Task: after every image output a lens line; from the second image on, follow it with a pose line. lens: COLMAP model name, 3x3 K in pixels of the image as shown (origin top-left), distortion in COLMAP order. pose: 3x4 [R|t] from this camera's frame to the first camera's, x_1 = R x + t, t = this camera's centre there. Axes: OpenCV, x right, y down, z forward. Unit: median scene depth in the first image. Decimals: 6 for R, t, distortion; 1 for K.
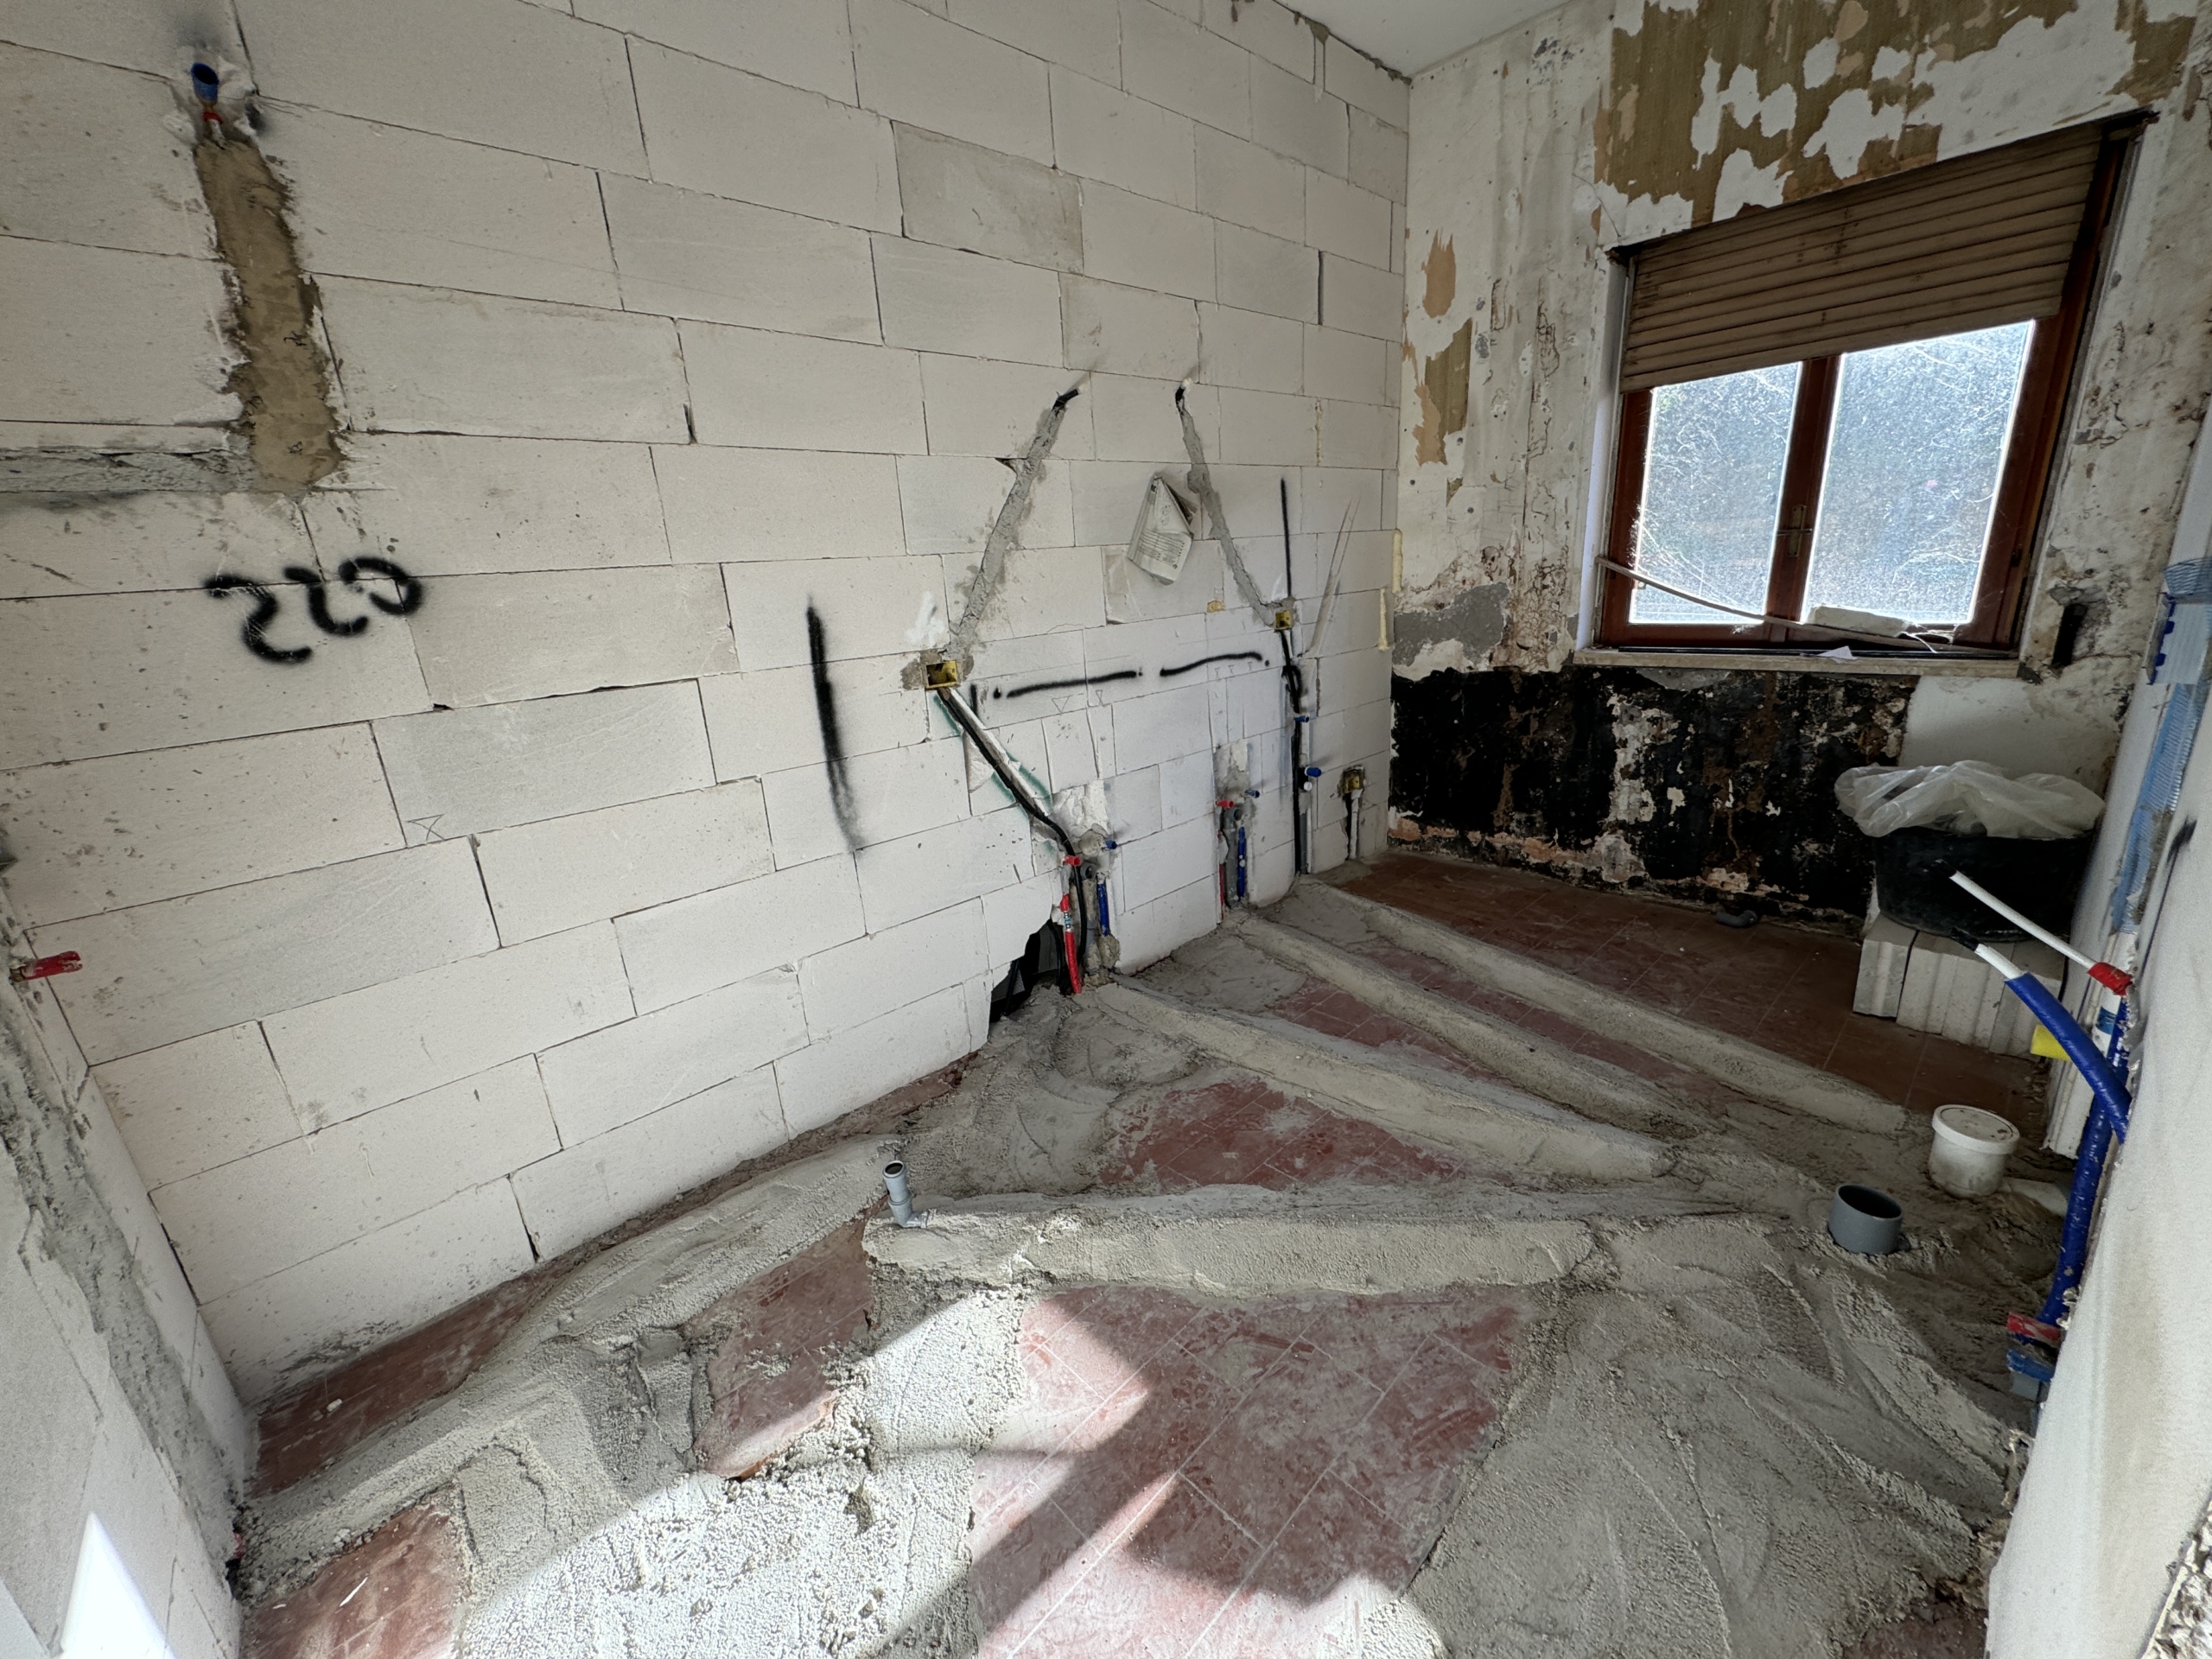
lens RADIAL K [[878.9, 0, 1104.9], [0, 878.9, 826.3], [0, 0, 1]] dist [-0.003827, 0.000672]
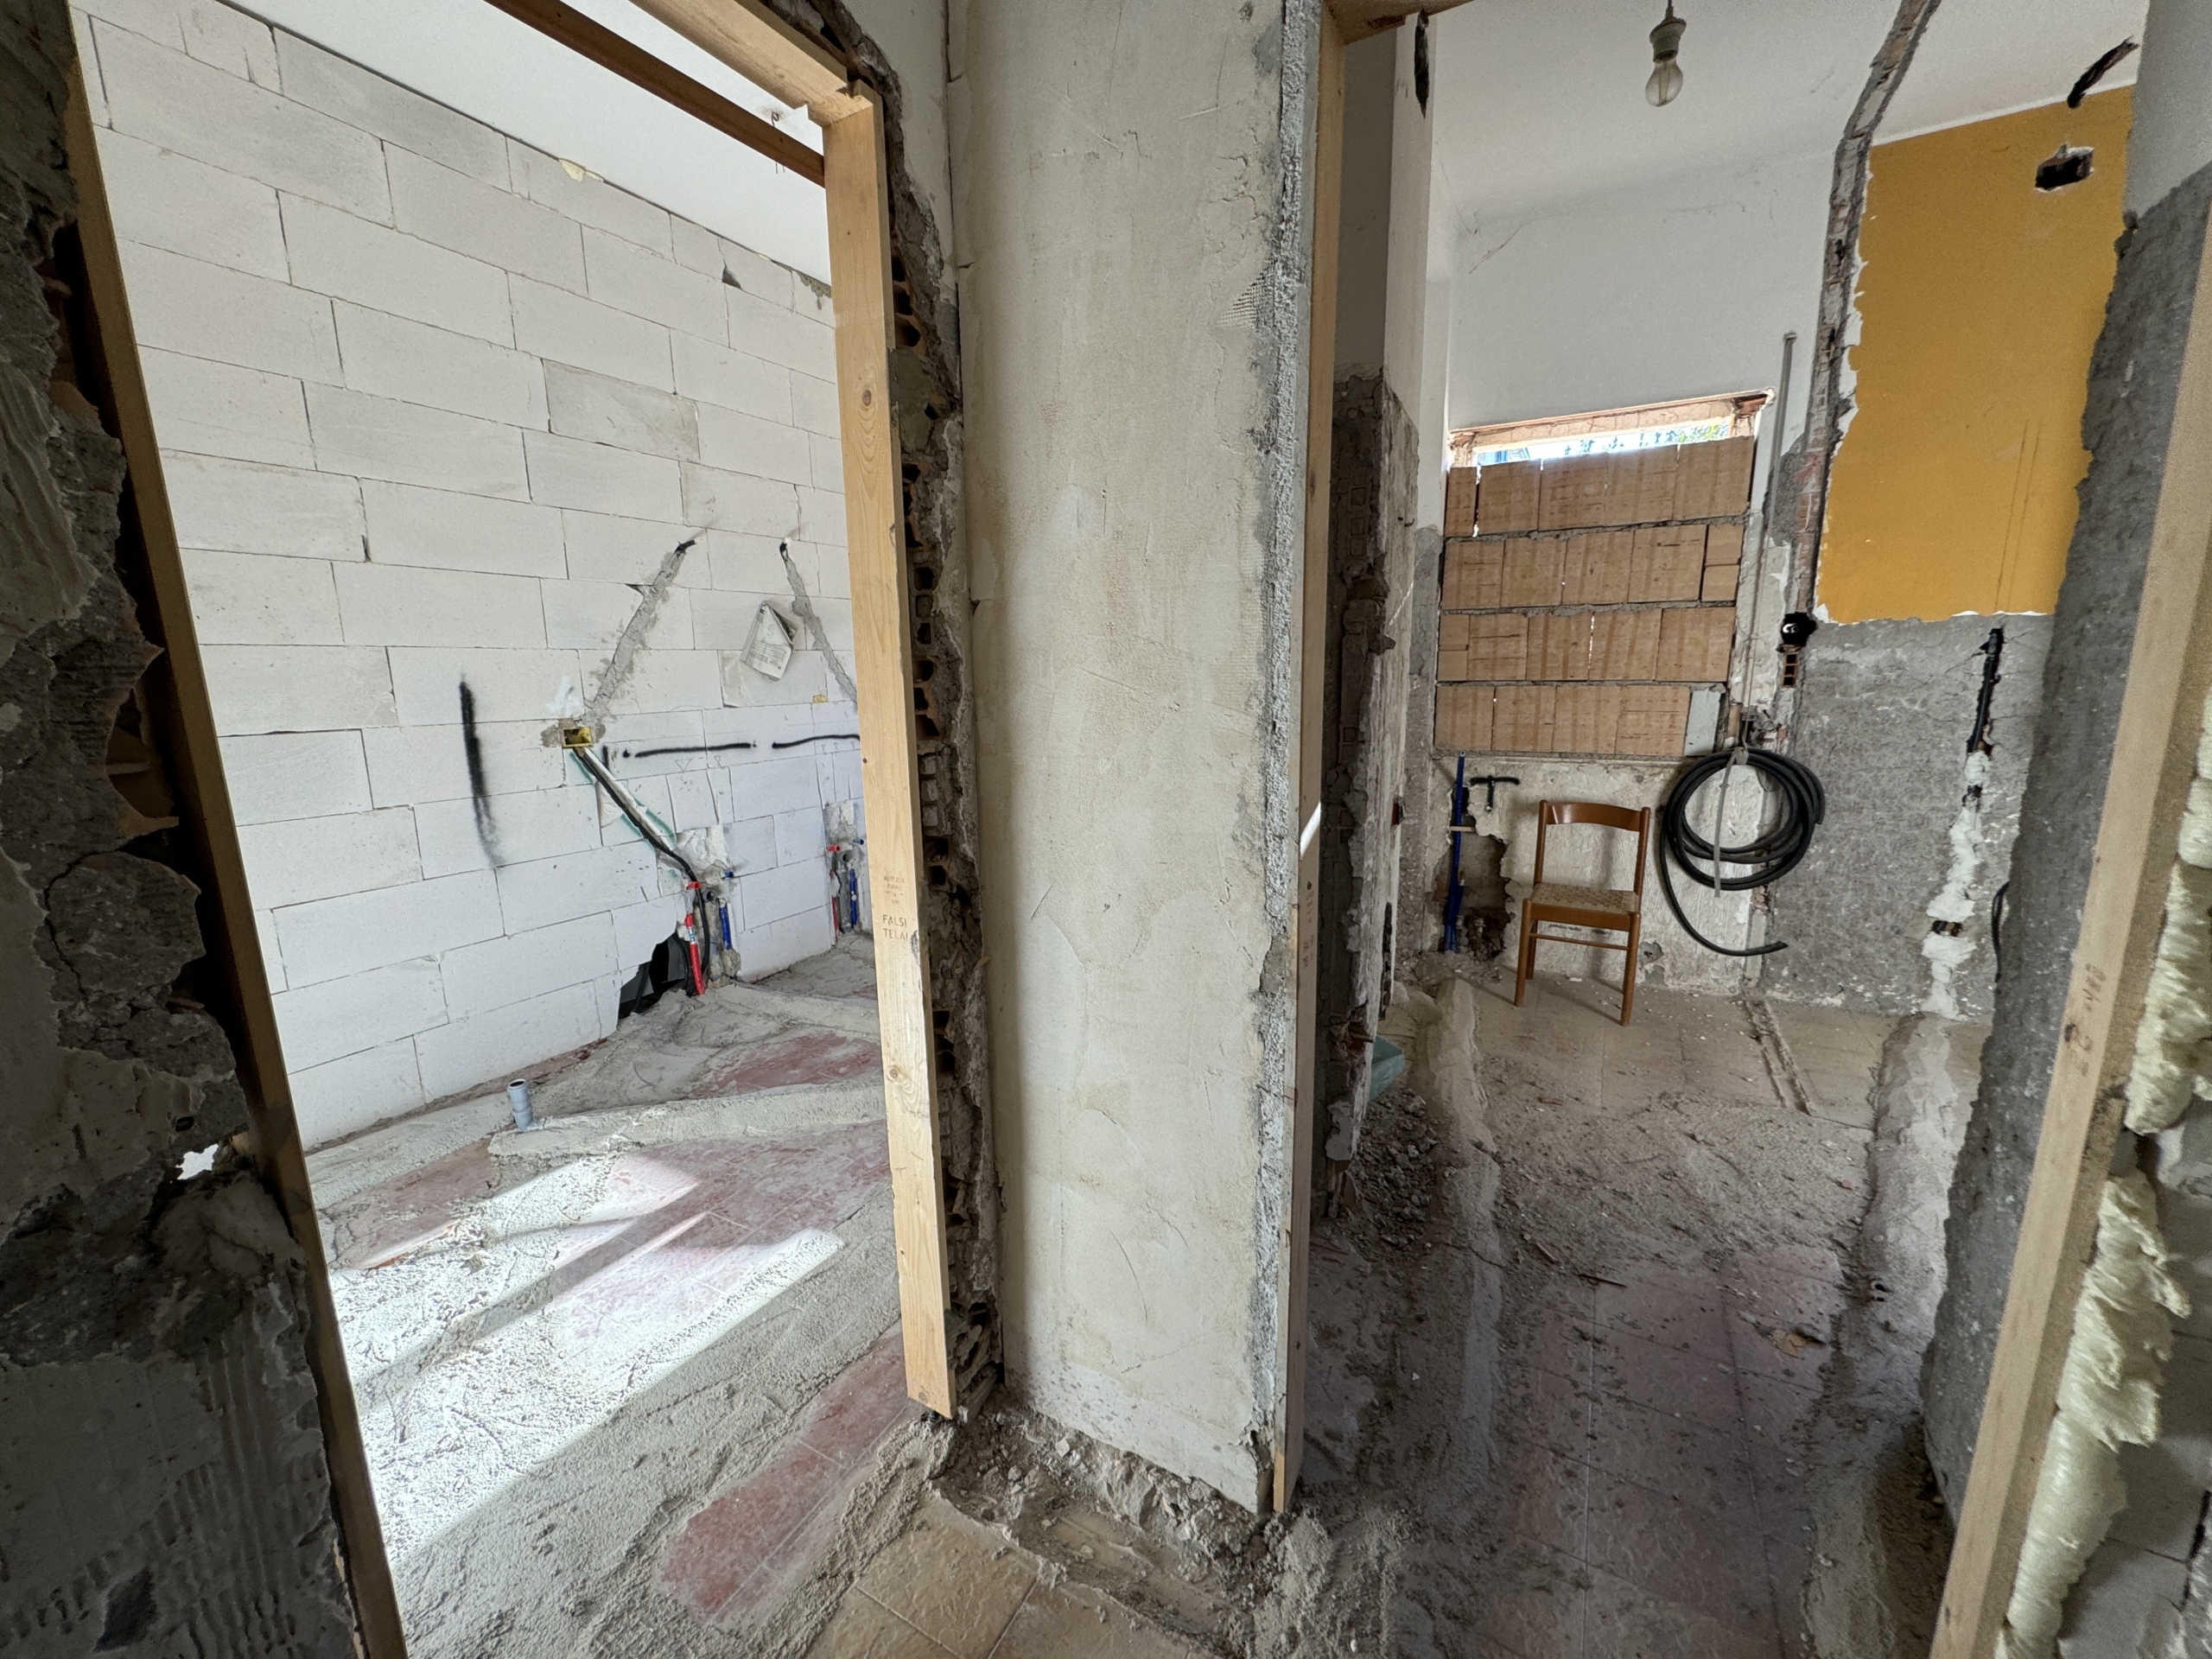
lens RADIAL K [[878.9, 0, 1104.9], [0, 878.9, 826.3], [0, 0, 1]] dist [-0.003827, 0.000672]
pose [[0.953376, -0.006963, 0.301705, 0.166270], [0.044345, 0.992114, -0.117231, 0.145417], [-0.298509, 0.125144, 0.946167, -0.457097]]
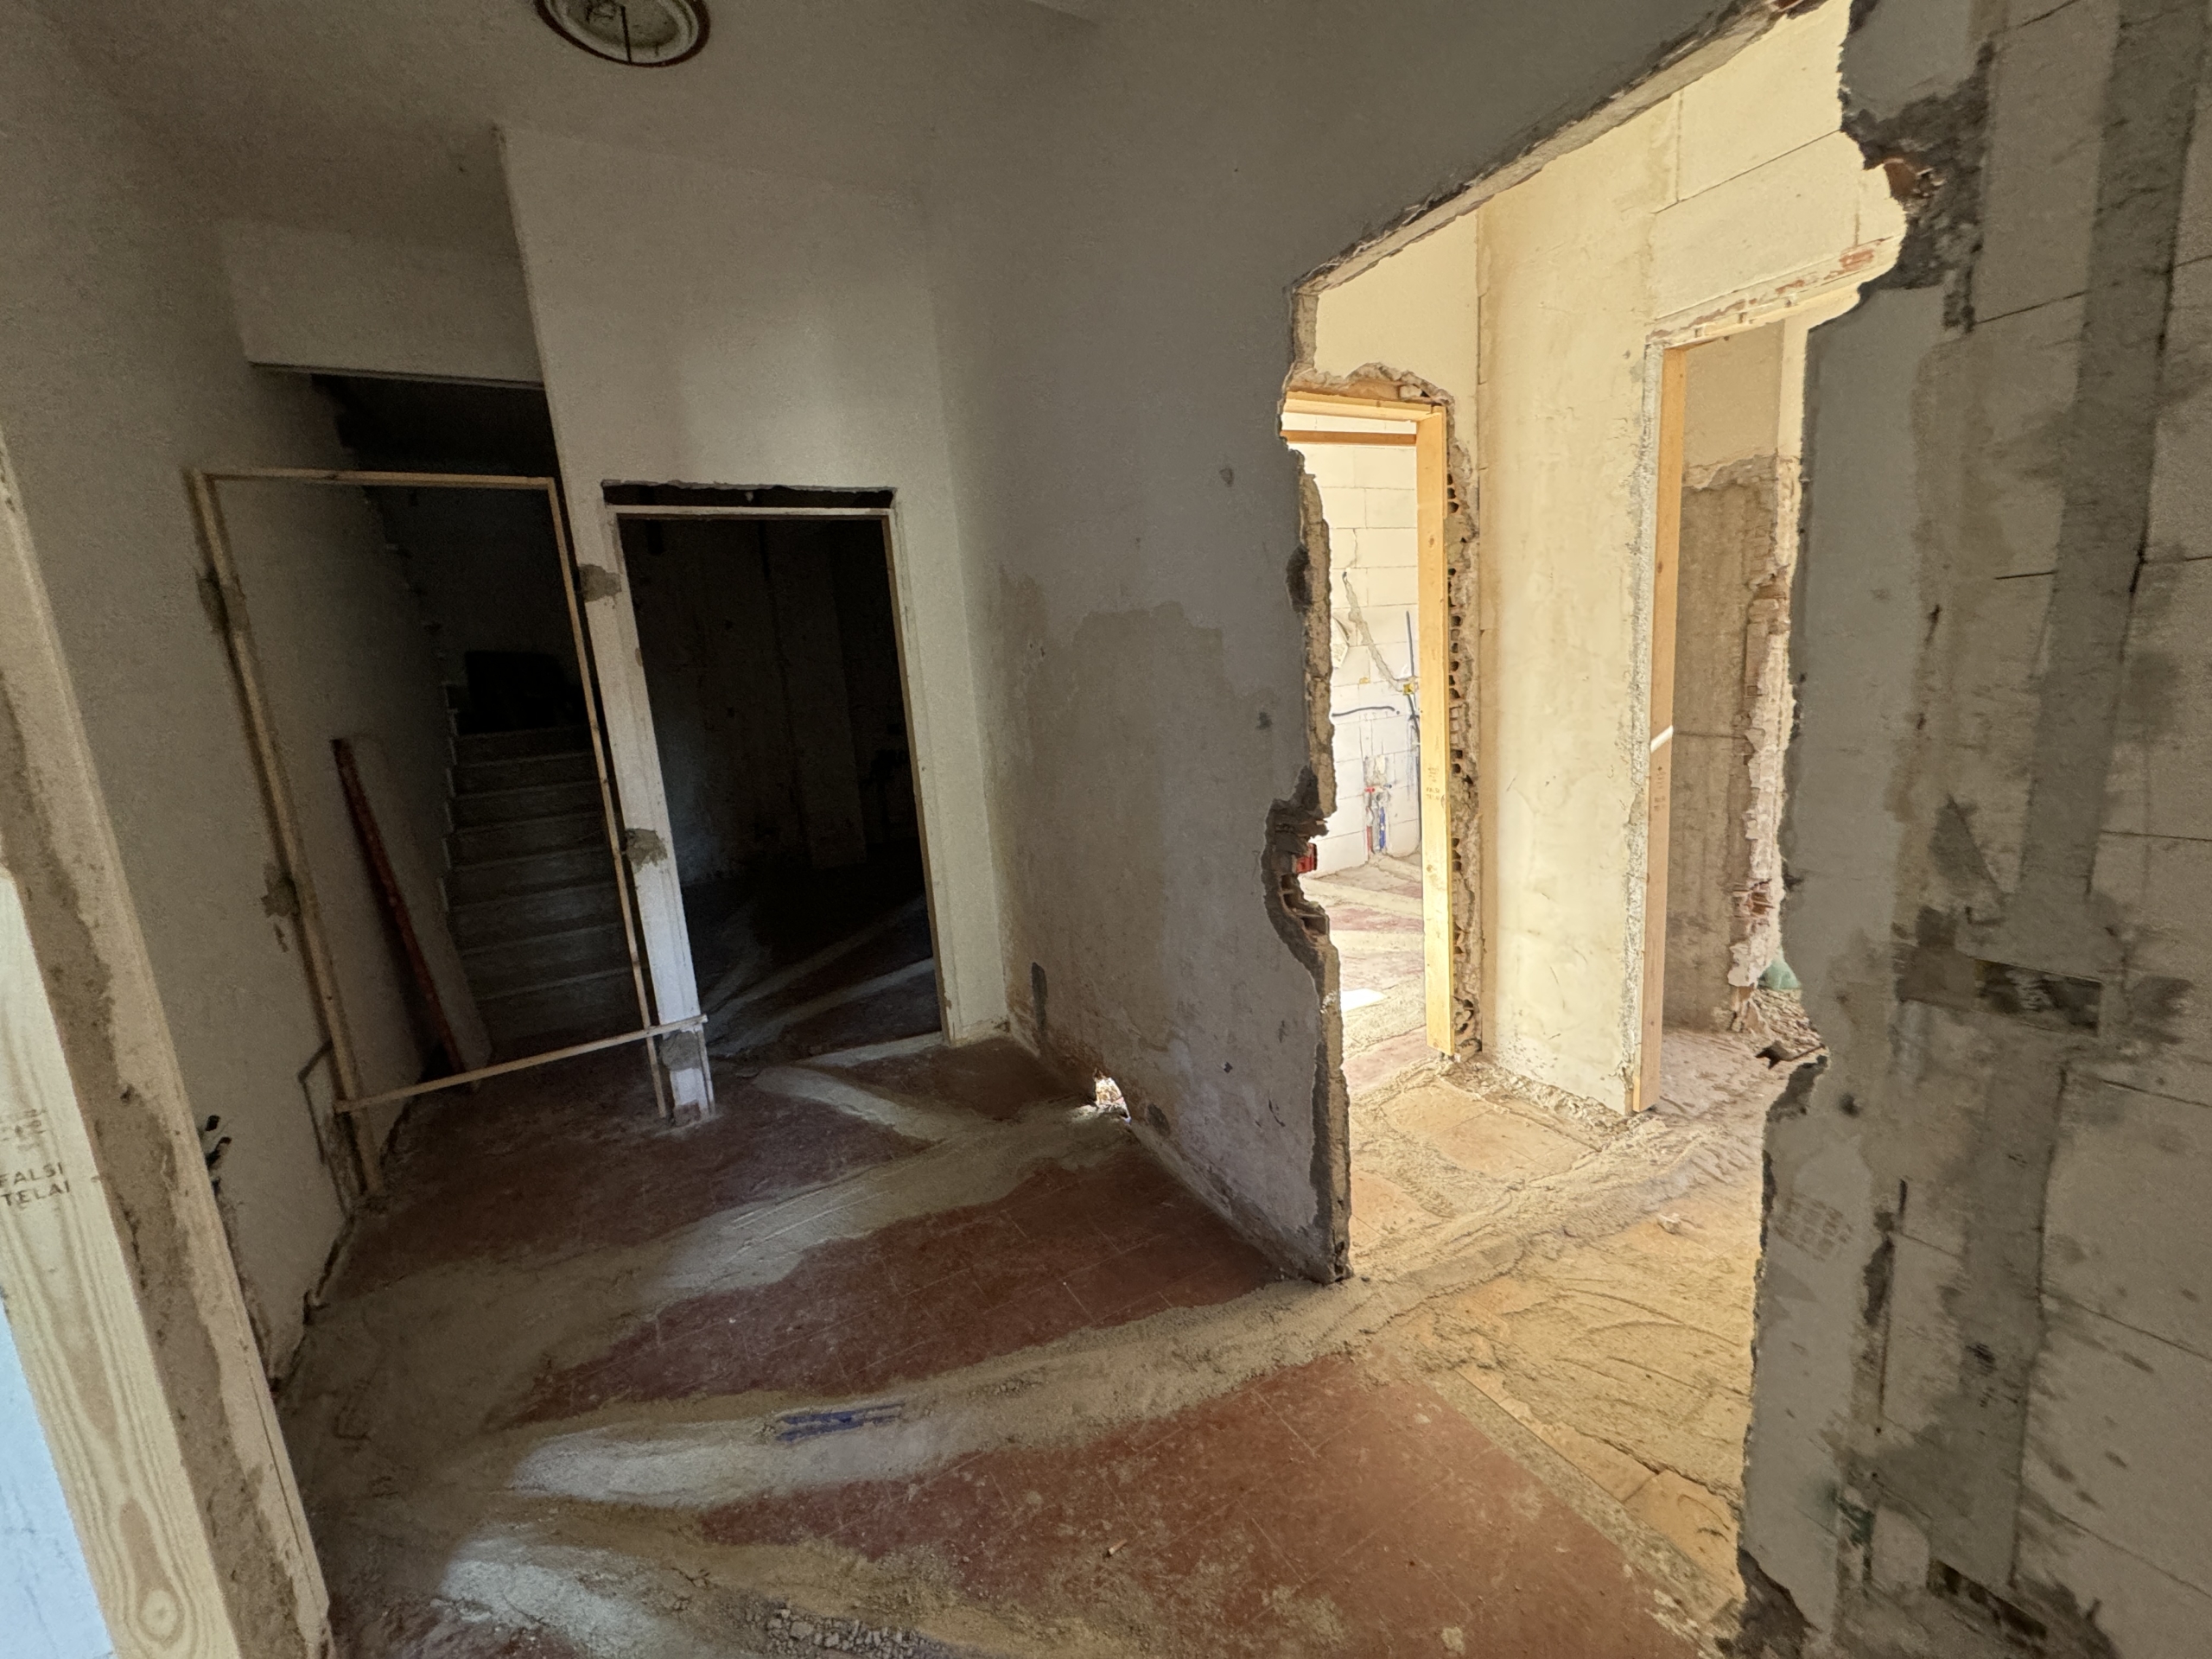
lens RADIAL K [[878.9, 0, 1104.9], [0, 878.9, 826.3], [0, 0, 1]] dist [-0.003827, 0.000672]
pose [[0.968741, 0.029946, -0.246261, 0.074836], [-0.053708, 0.994461, -0.090345, 0.308454], [0.242192, 0.100747, 0.964984, -1.088139]]
